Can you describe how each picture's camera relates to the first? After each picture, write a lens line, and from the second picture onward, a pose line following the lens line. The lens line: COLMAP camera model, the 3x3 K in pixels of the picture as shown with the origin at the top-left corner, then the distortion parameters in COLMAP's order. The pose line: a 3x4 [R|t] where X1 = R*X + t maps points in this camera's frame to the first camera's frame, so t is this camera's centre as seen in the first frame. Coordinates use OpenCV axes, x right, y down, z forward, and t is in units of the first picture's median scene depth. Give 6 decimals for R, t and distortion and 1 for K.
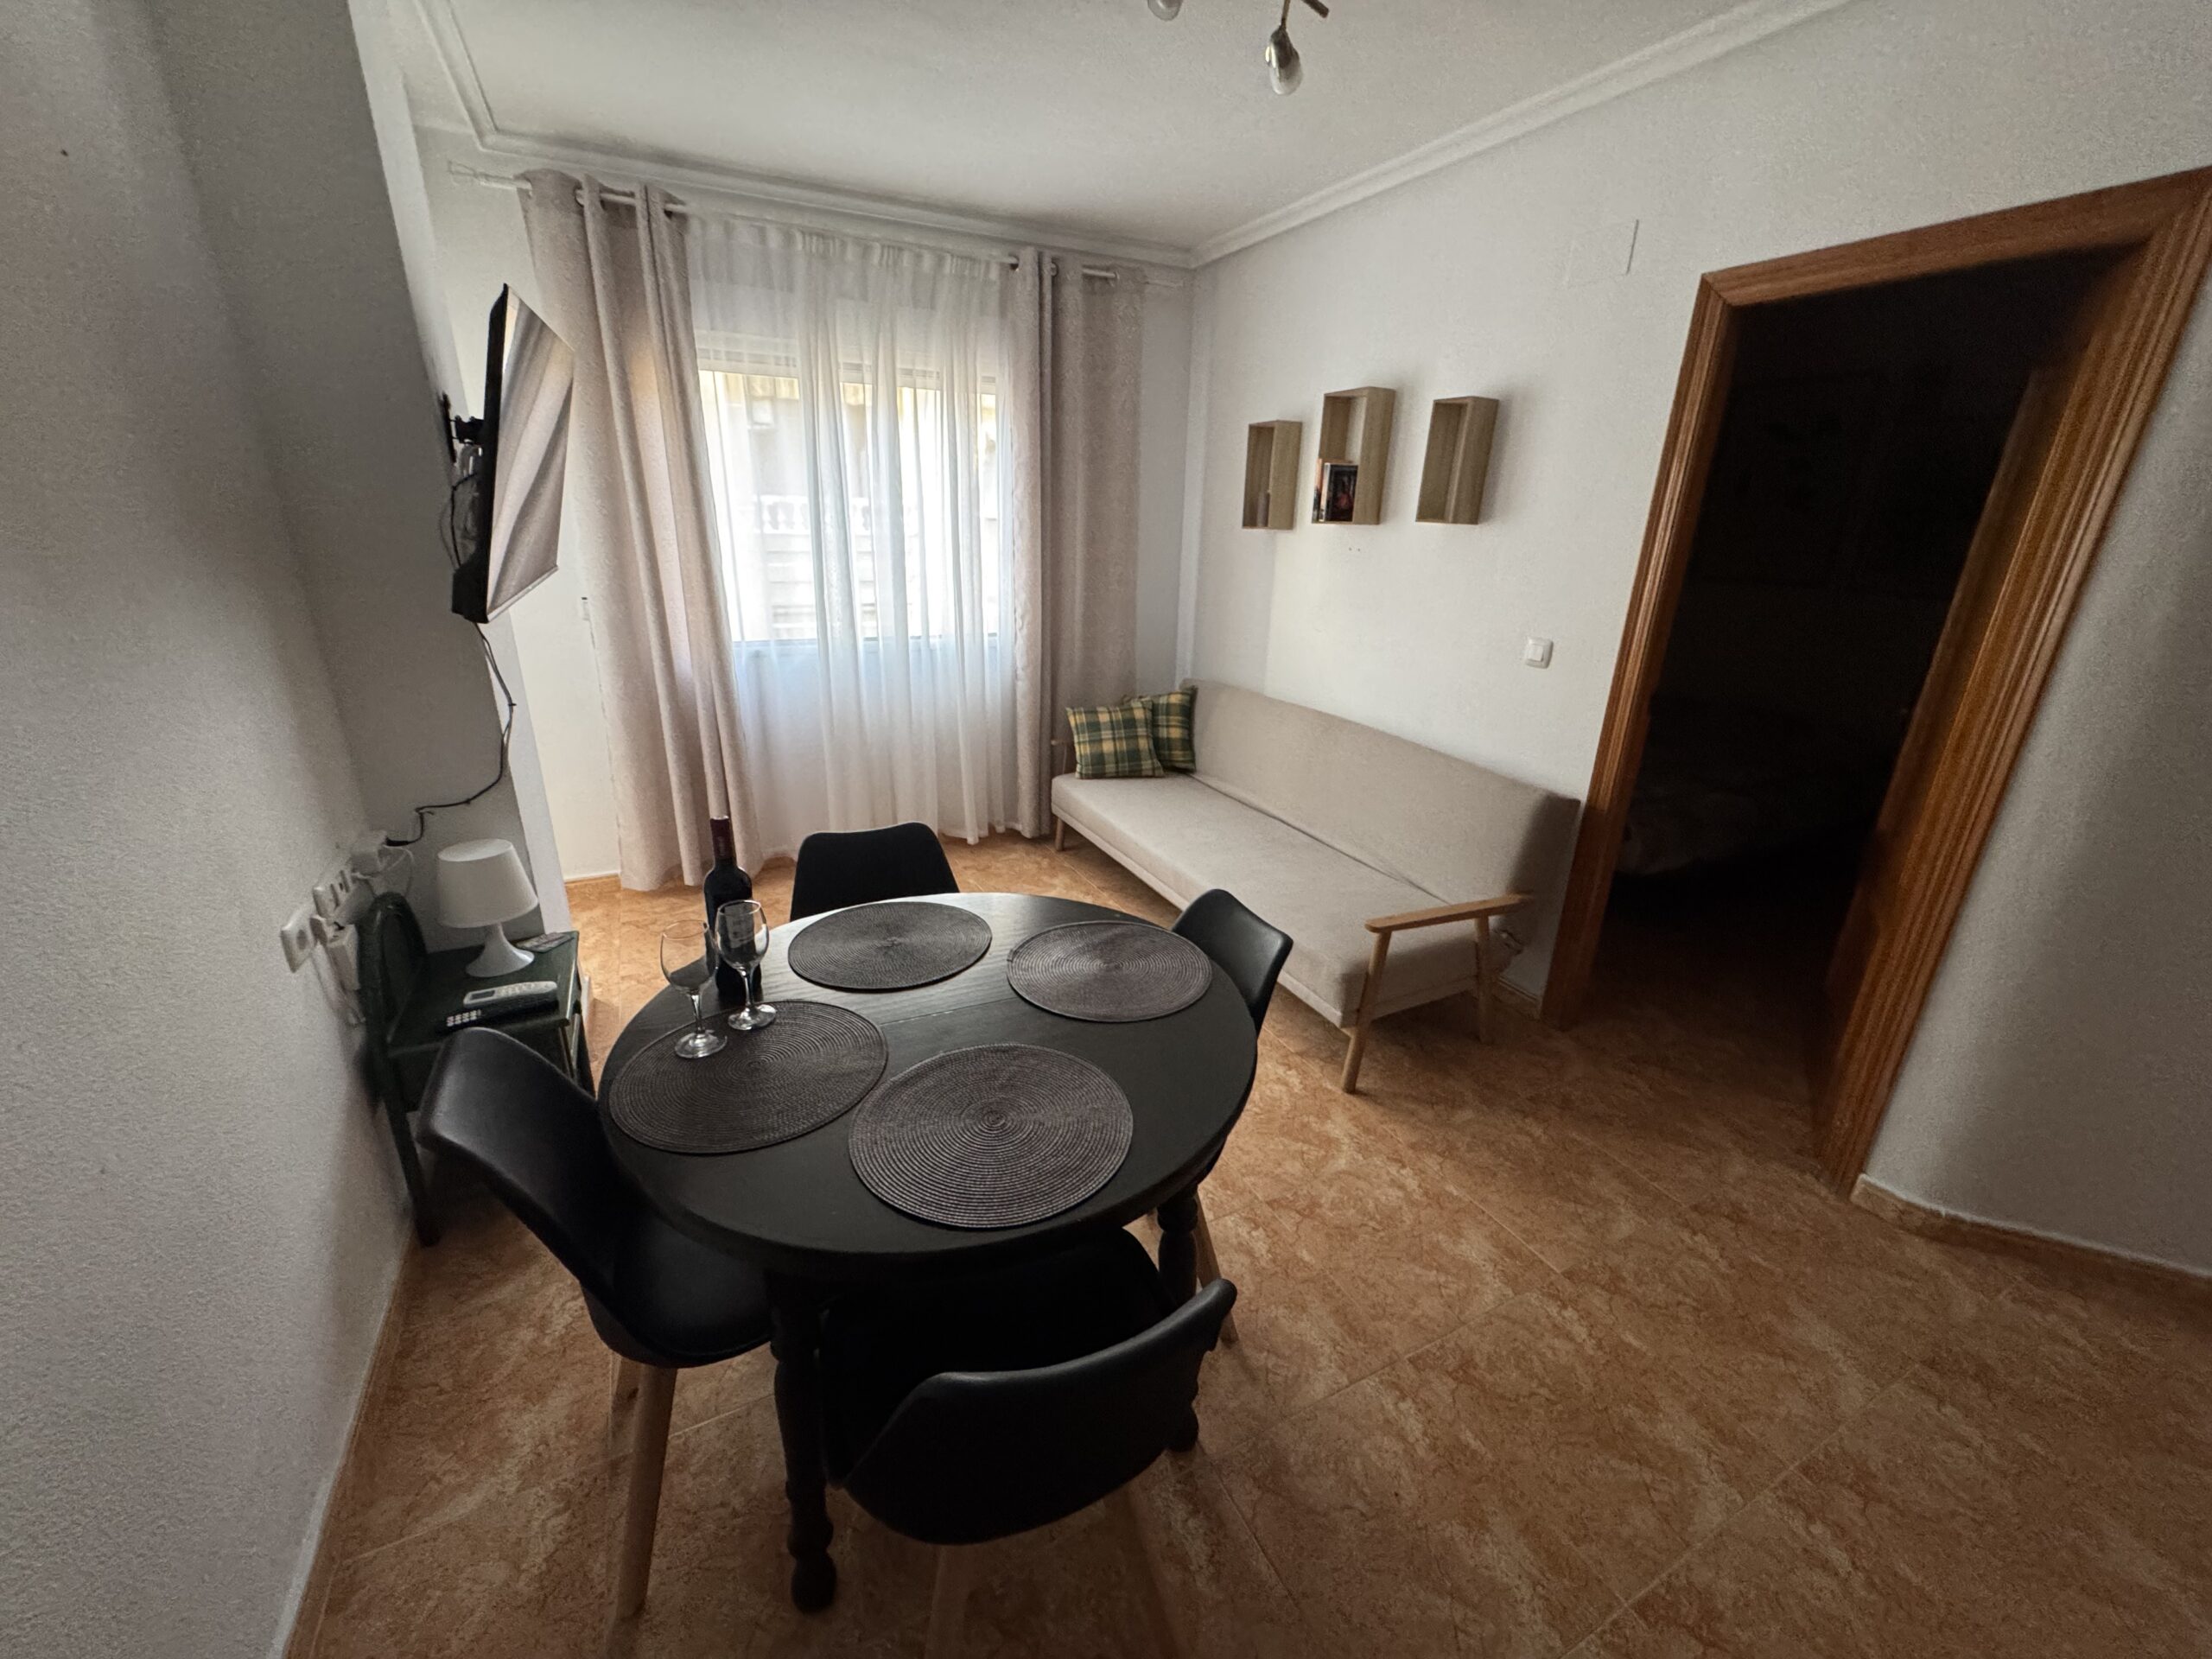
lens RADIAL K [[887.9, 0, 1106.5], [0, 887.9, 829.0], [0, 0, 1]] dist [0.000597, 0.000207]
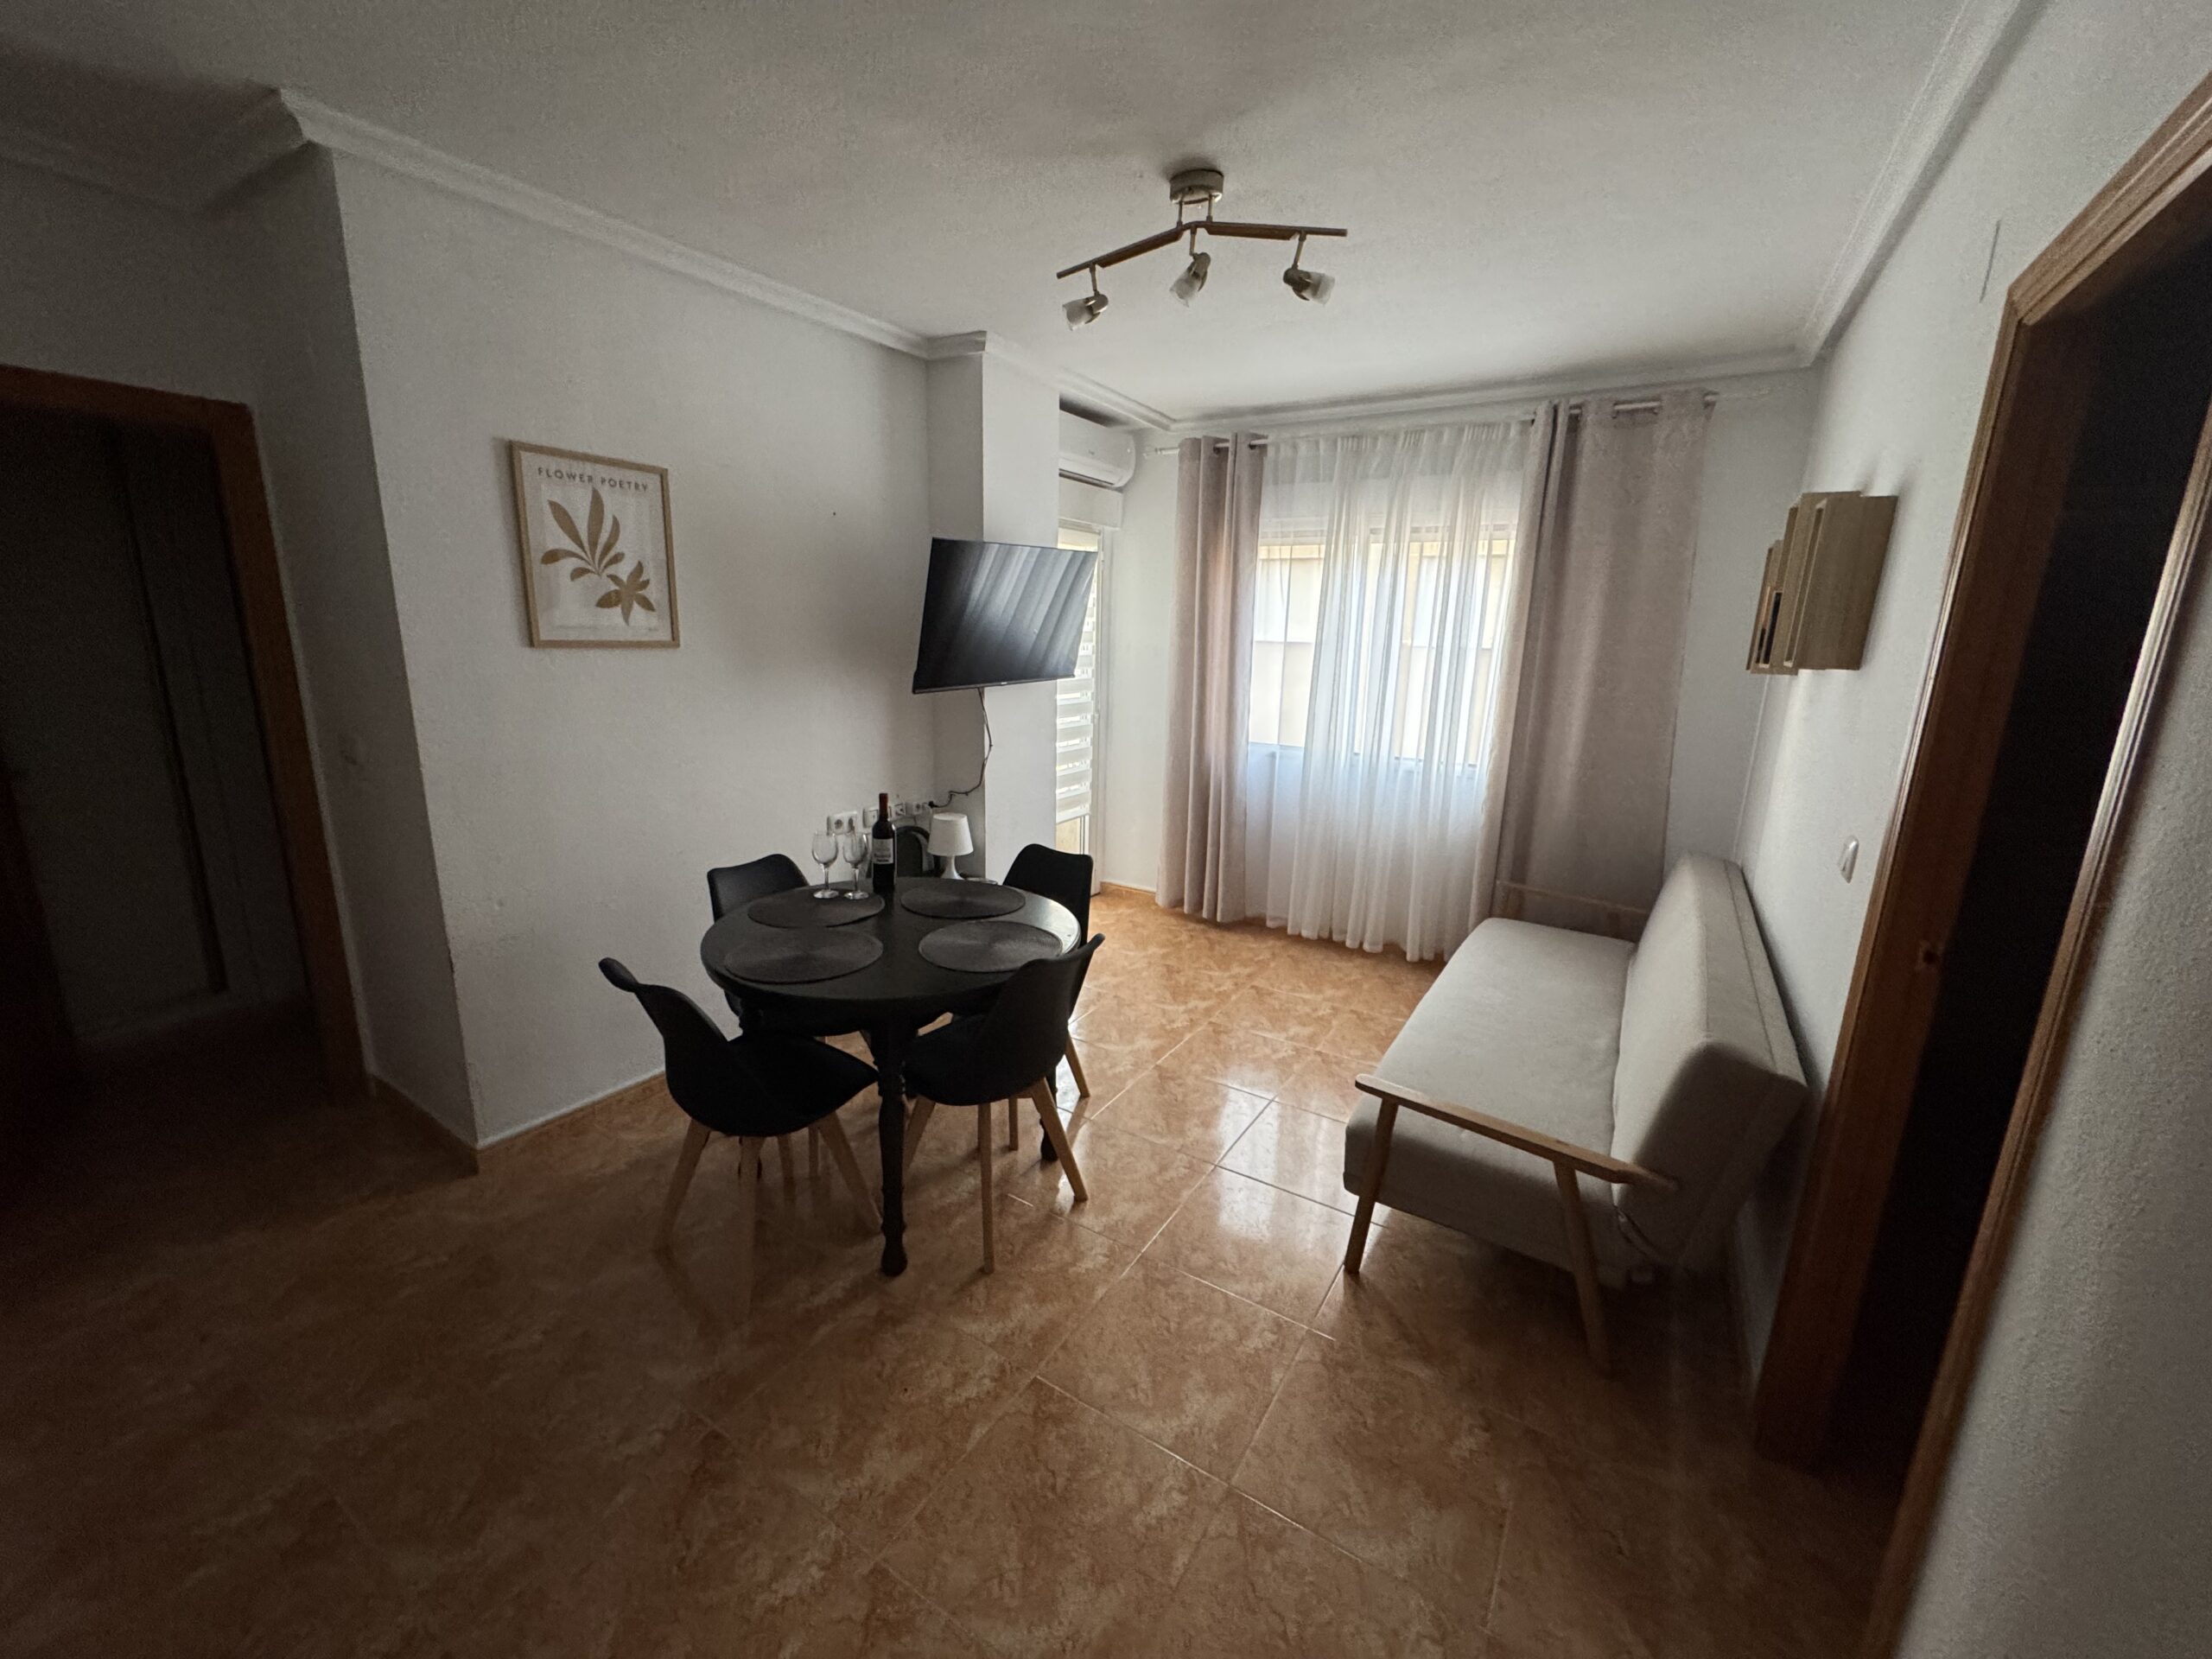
lens RADIAL K [[887.9, 0, 1096.1], [0, 887.9, 826.2], [0, 0, 1]] dist [0.000597, 0.000207]
pose [[0.501581, 0.179019, -0.846386, 0.688132], [-0.303687, 0.952529, 0.021499, -0.059821], [0.810056, 0.246253, 0.532136, 0.175754]]
